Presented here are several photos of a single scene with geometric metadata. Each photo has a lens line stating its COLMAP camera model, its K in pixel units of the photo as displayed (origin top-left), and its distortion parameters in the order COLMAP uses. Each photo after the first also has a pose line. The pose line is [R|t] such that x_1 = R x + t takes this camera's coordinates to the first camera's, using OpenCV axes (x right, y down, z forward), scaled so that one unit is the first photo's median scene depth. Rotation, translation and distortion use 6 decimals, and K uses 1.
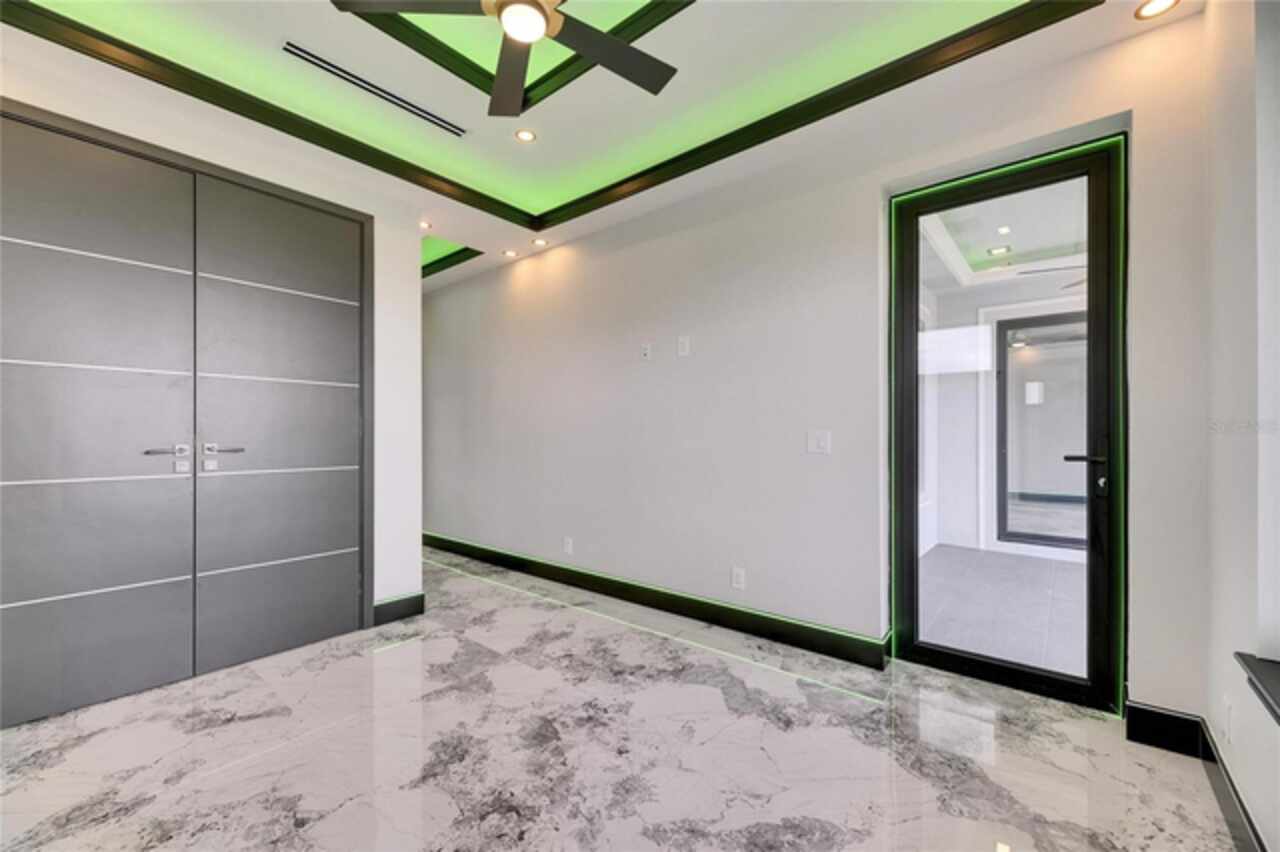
lens RADIAL K [[508.4, 0, 643.2], [0, 508.4, 442.4], [0, 0, 1]] dist [0.006886, -0.003154]
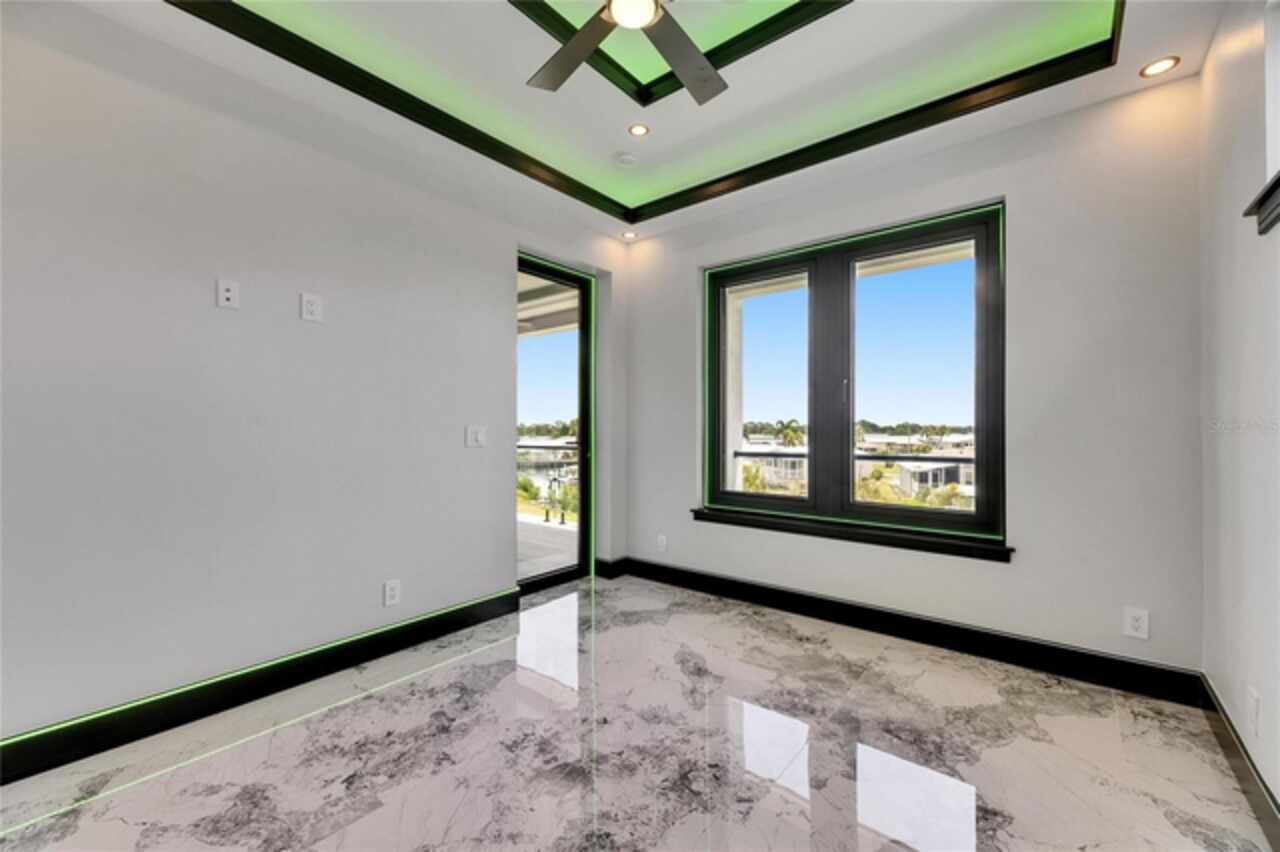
lens RADIAL K [[516.4, 0, 638.5], [0, 516.4, 433.5], [0, 0, 1]] dist [0.010245, -0.004001]
pose [[-0.007759, -0.006460, 0.999949, -0.906991], [0.017179, 0.999831, 0.006593, -0.007656], [-0.999822, 0.017229, -0.007646, 0.738476]]
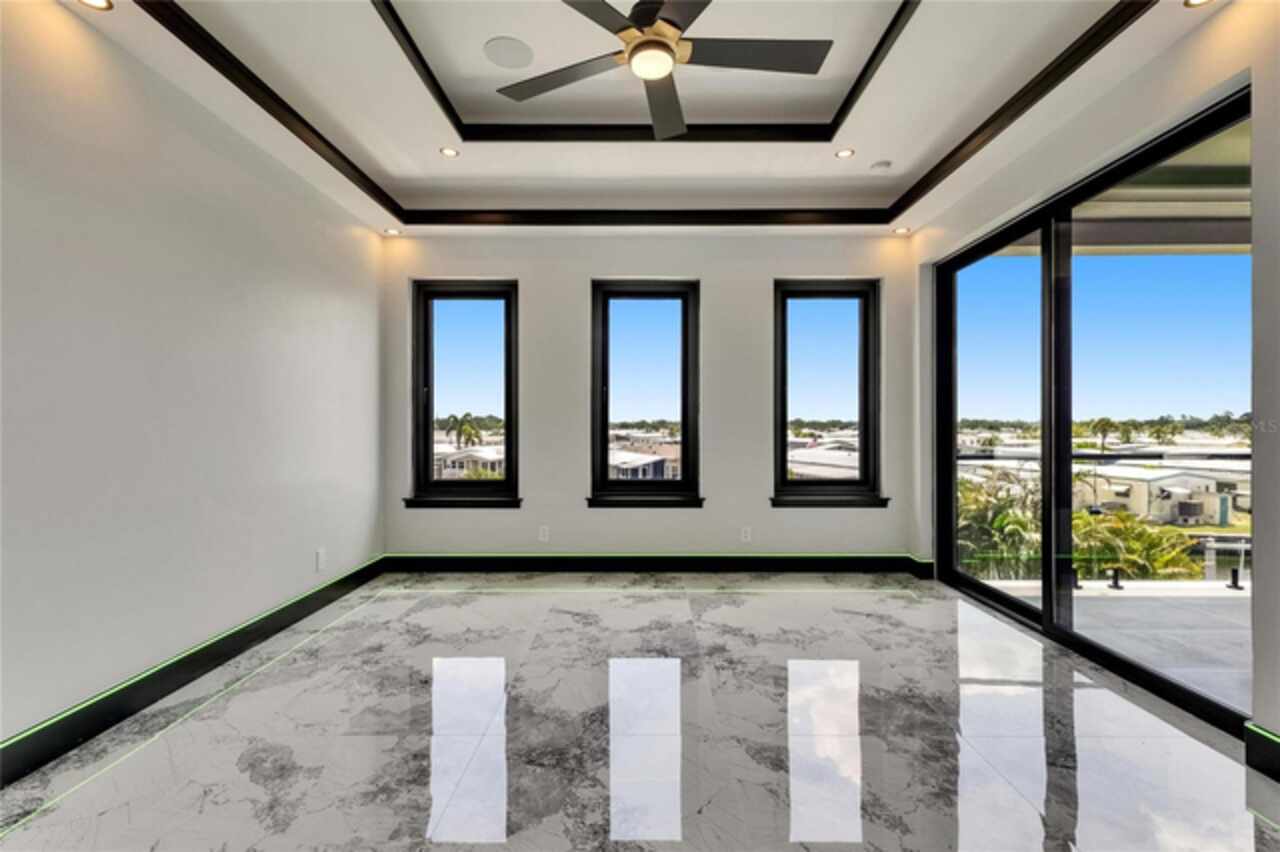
lens RADIAL K [[579.6, 0, 644.4], [0, 579.6, 406.8], [0, 0, 1]] dist [0.004986, -0.000781]
pose [[-0.641429, 0.028534, 0.766651, -0.353137], [0.011516, 0.999554, -0.027568, -0.015490], [-0.767096, -0.008854, -0.641471, 1.342733]]
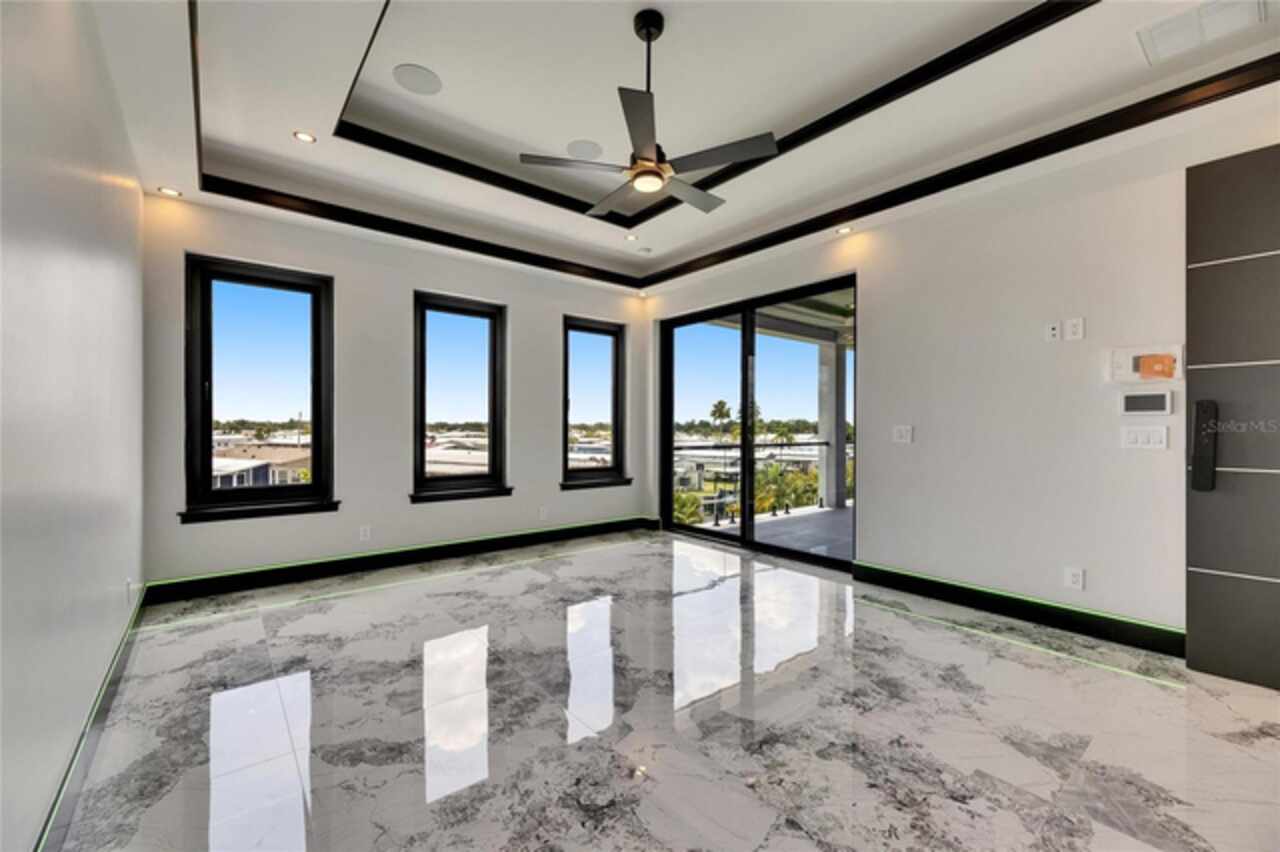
lens RADIAL K [[516.4, 0, 642.7], [0, 516.4, 414.1], [0, 0, 1]] dist [0.010245, -0.004001]
pose [[-0.982788, 0.005052, 0.184666, 0.115052], [0.002080, 0.999865, -0.016285, -0.023208], [-0.184724, -0.015621, -0.982666, 1.919303]]
